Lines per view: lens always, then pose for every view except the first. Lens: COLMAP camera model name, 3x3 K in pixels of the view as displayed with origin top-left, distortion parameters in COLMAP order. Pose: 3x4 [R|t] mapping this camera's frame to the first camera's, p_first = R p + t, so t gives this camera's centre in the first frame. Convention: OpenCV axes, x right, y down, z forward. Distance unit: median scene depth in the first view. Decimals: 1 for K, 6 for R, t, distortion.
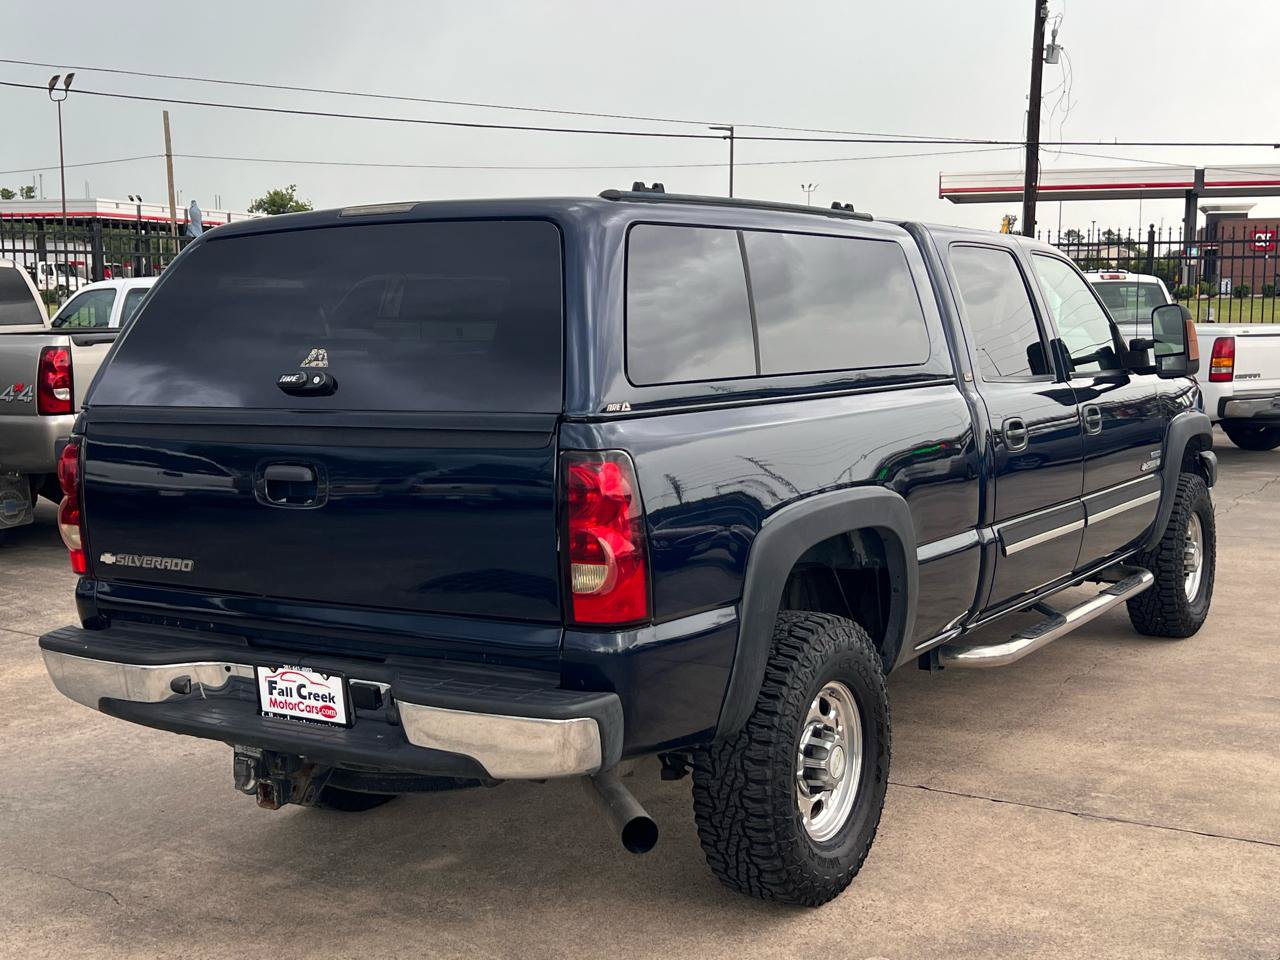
lens RADIAL K [[1560.5, 0, 628.8], [0, 1560.5, 483.0], [0, 0, 1]] dist [0.052243, 0.000000]
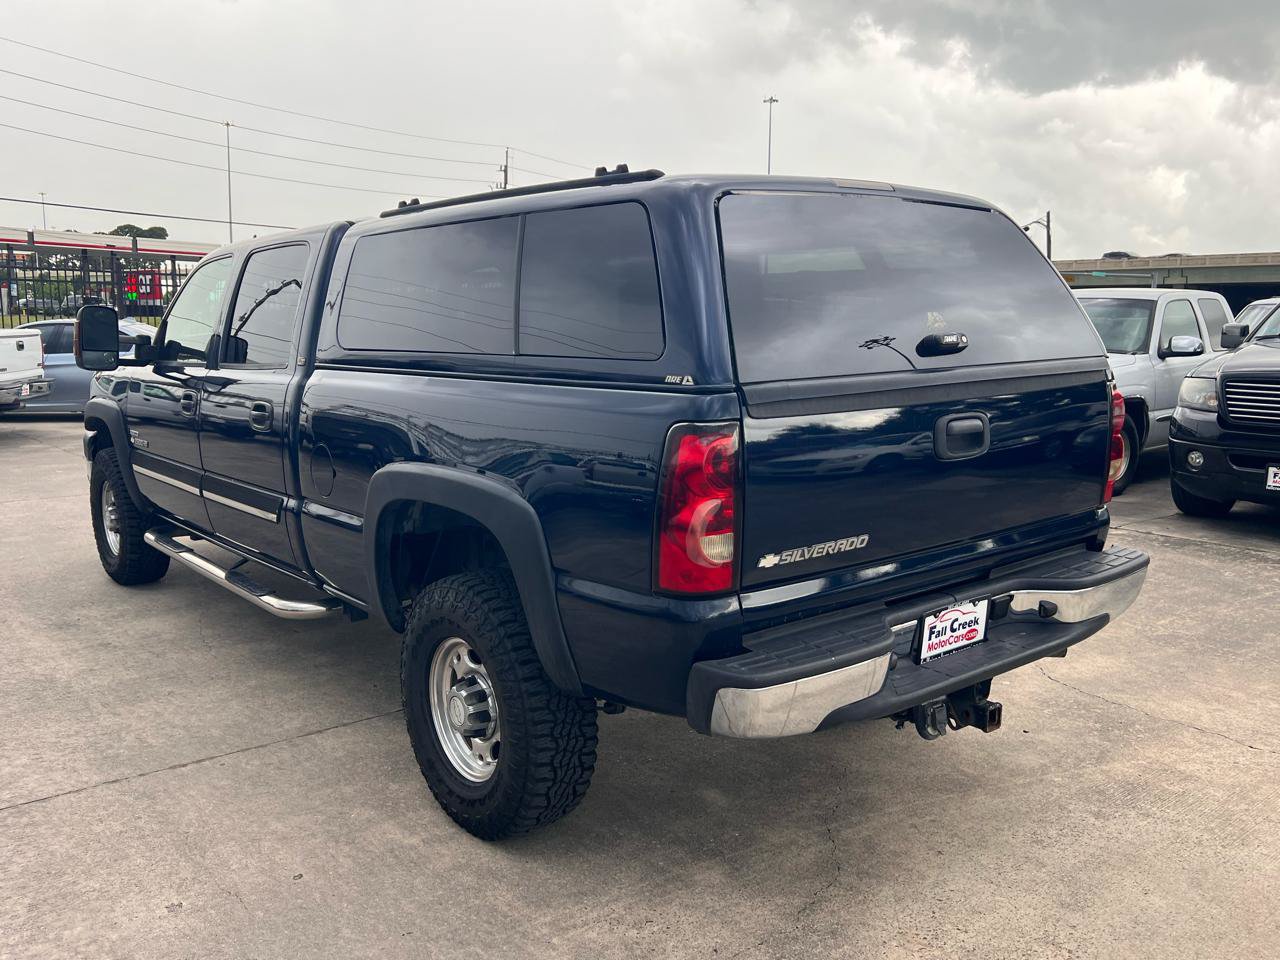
lens RADIAL K [[1080.2, 0, 630.8], [0, 1080.2, 482.9], [0, 0, 1]] dist [0.042101, -0.044897]
pose [[0.312150, -0.130499, 0.941027, -0.881458], [0.101384, 0.989440, 0.103583, -0.060412], [-0.944608, 0.063072, 0.322084, 0.865464]]
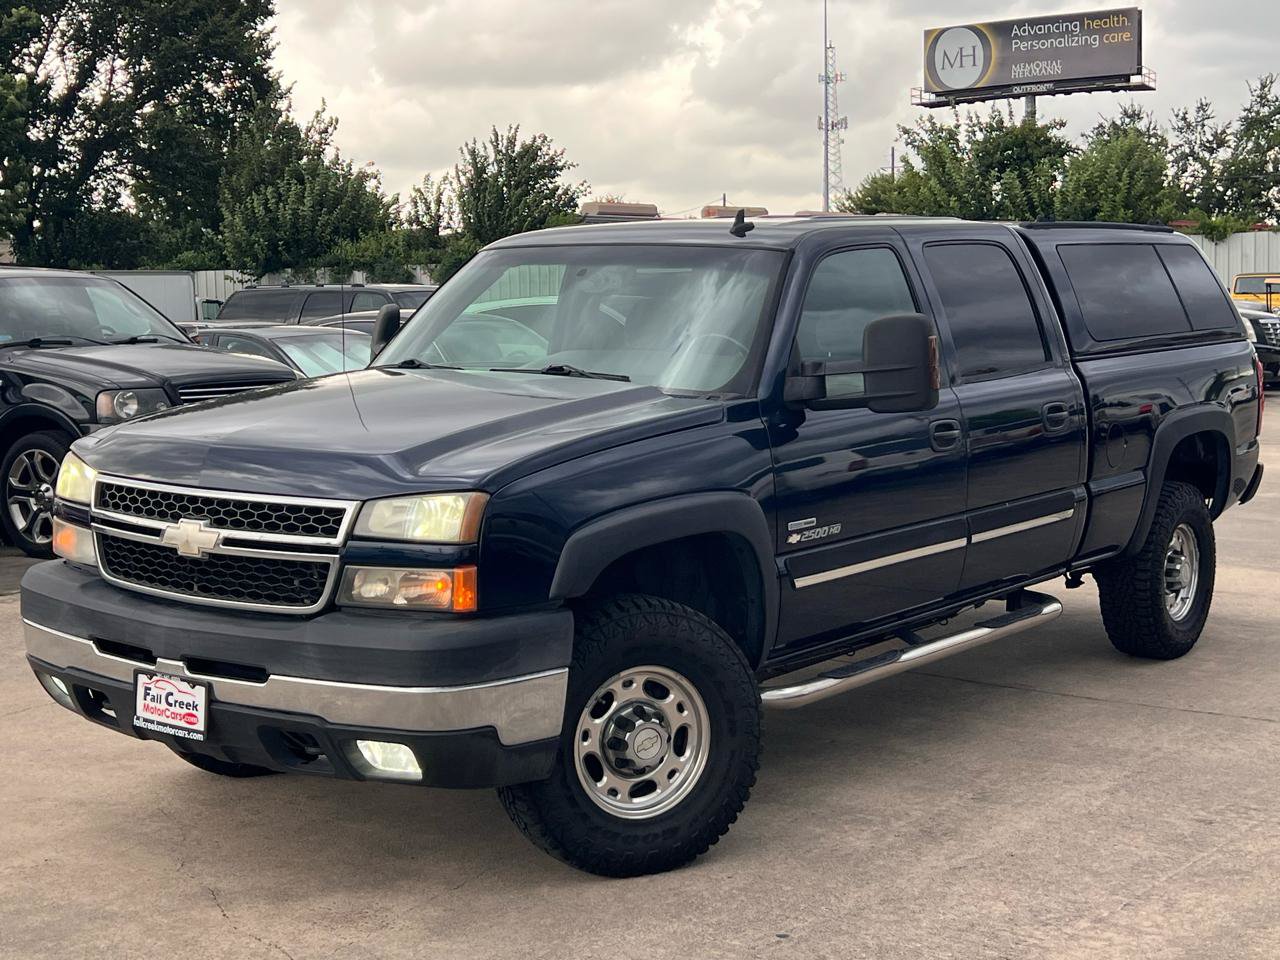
lens RADIAL K [[1886.8, 0, 630.0], [0, 1886.8, 459.2], [0, 0, 1]] dist [0.072967, 0.000000]
pose [[-0.996623, 0.021500, 0.079247, 0.172476], [0.036904, 0.979429, 0.198387, -0.360897], [-0.073352, 0.200642, -0.976915, 3.148409]]
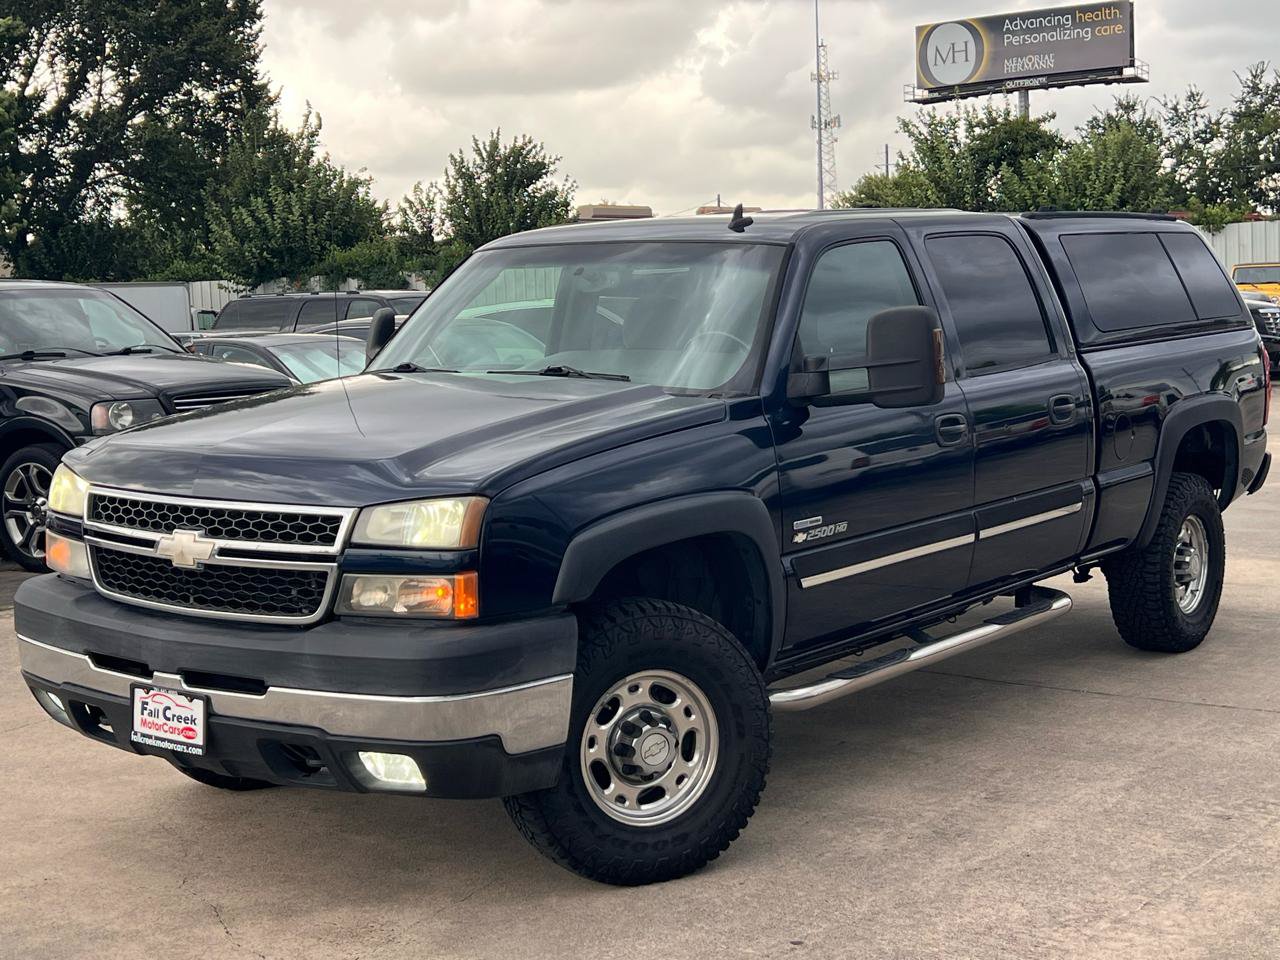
lens RADIAL K [[1886.8, 0, 629.0], [0, 1886.8, 473.9], [0, 0, 1]] dist [0.072967, 0.000000]
pose [[-0.996016, 0.040258, 0.079565, 0.175940], [0.055828, 0.977298, 0.204382, -0.355002], [-0.069531, 0.208010, -0.975652, 3.126104]]
